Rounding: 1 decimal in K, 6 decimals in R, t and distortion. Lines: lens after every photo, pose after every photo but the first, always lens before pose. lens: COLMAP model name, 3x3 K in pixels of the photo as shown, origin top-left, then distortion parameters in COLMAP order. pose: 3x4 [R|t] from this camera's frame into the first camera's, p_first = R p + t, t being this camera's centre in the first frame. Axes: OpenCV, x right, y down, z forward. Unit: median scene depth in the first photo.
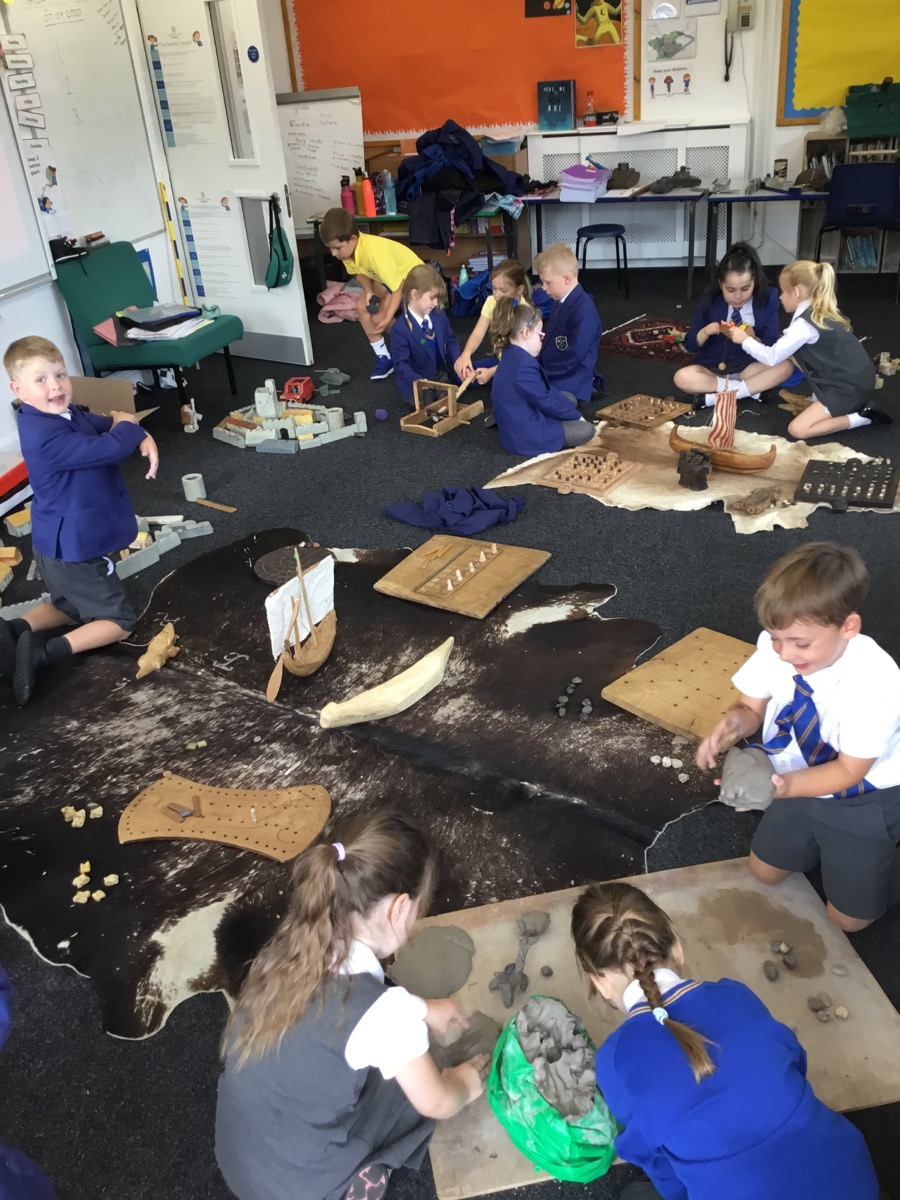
lens RADIAL K [[1063.6, 0, 450.0], [0, 1063.6, 600.0], [0, 0, 1]] dist [0.120631, -0.222605]
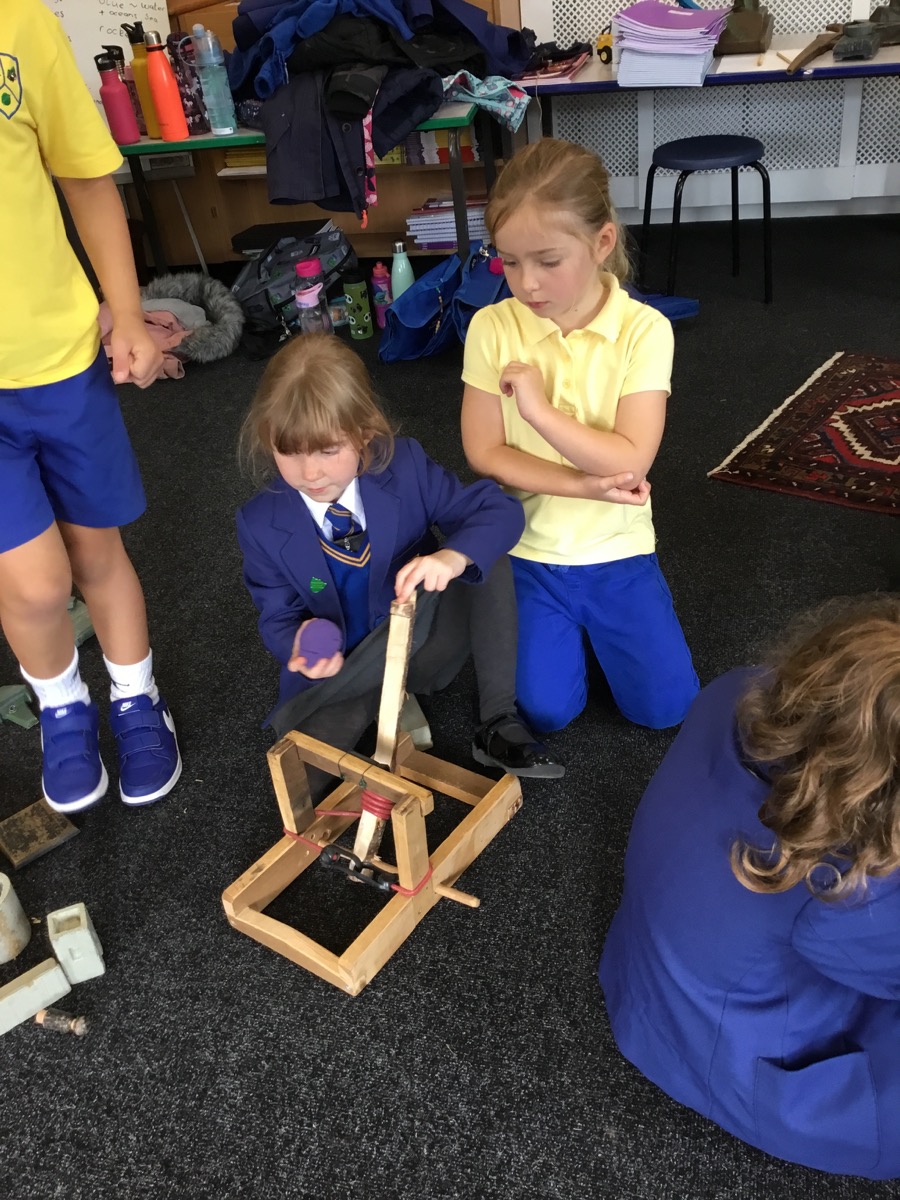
lens RADIAL K [[1063.6, 0, 450.0], [0, 1063.6, 600.0], [0, 0, 1]] dist [0.120631, -0.222605]
pose [[0.996768, -0.063049, 0.049780, 0.001793], [0.059079, 0.995235, 0.077569, -0.202915], [-0.054433, -0.074377, 0.995743, 0.557632]]
